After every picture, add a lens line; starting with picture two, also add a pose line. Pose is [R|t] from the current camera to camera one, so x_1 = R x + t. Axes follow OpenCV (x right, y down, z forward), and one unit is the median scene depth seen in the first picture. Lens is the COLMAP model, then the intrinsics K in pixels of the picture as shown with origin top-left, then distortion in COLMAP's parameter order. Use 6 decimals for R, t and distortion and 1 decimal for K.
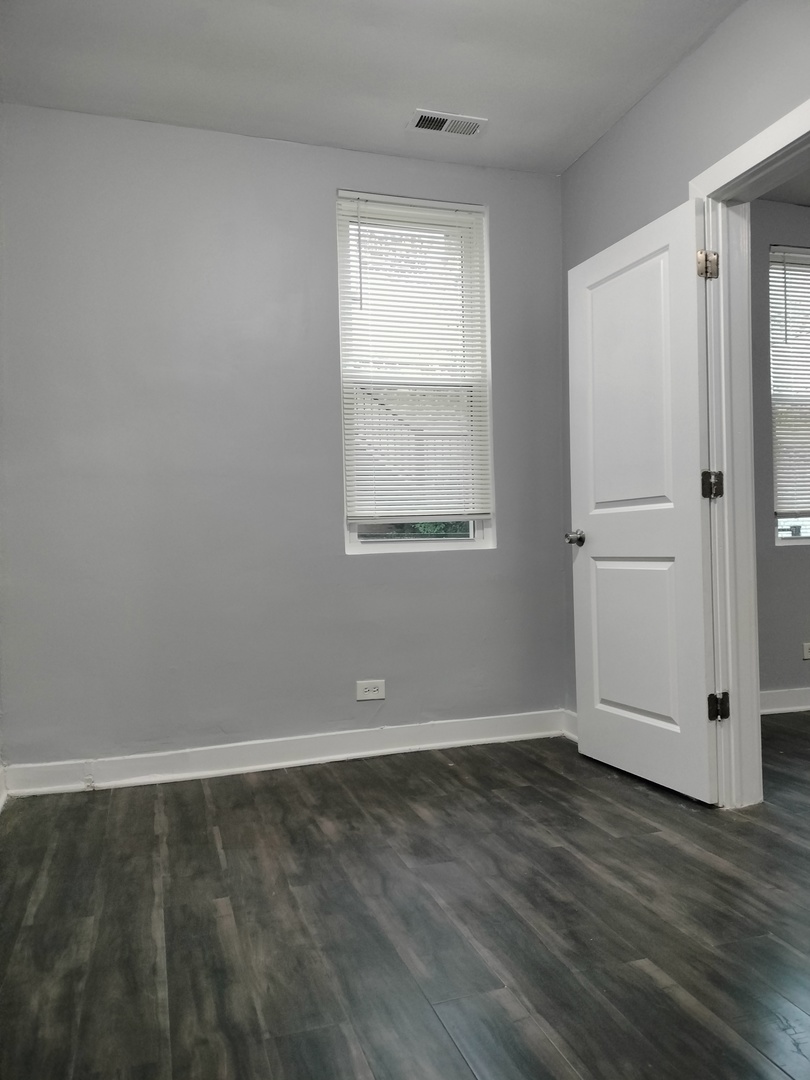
lens RADIAL K [[803.5, 0, 378.0], [0, 803.5, 531.6], [0, 0, 1]] dist [0.024445, -0.031633]
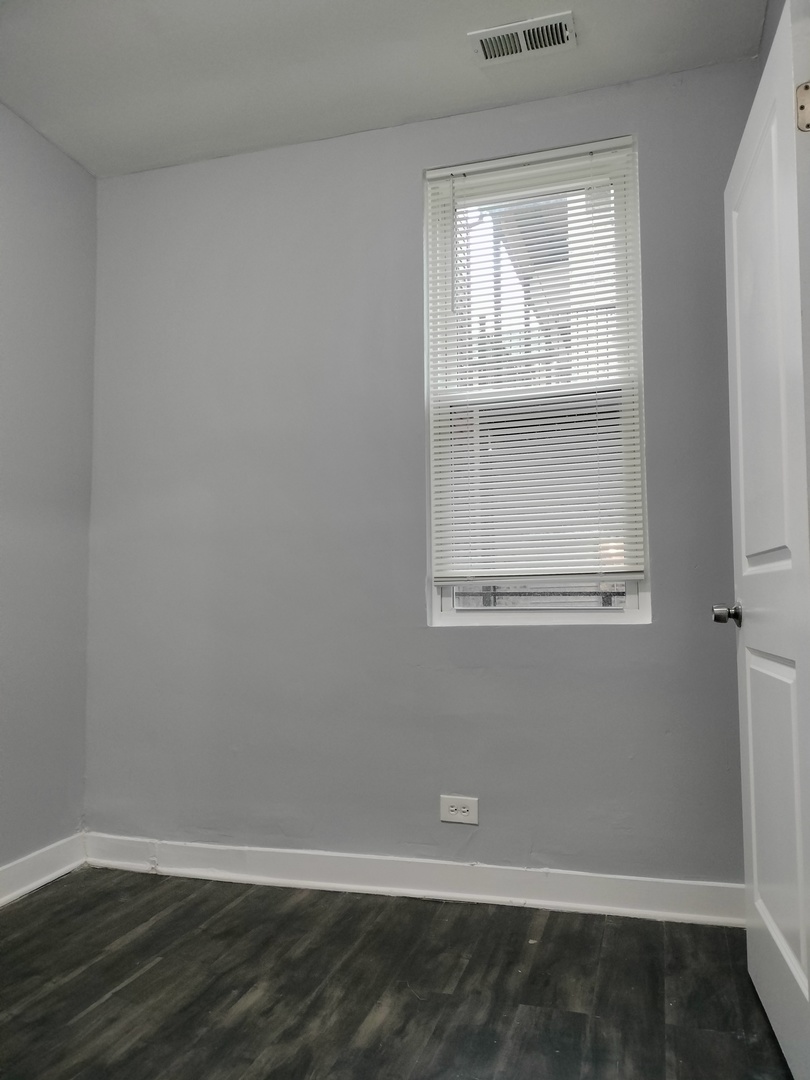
lens RADIAL K [[803.5, 0, 399.6], [0, 803.5, 535.6], [0, 0, 1]] dist [0.024445, -0.031633]
pose [[0.825360, -0.029791, -0.563820, 0.417880], [0.003239, 0.998840, -0.048036, -0.024471], [0.564597, 0.037821, 0.824500, 0.376395]]
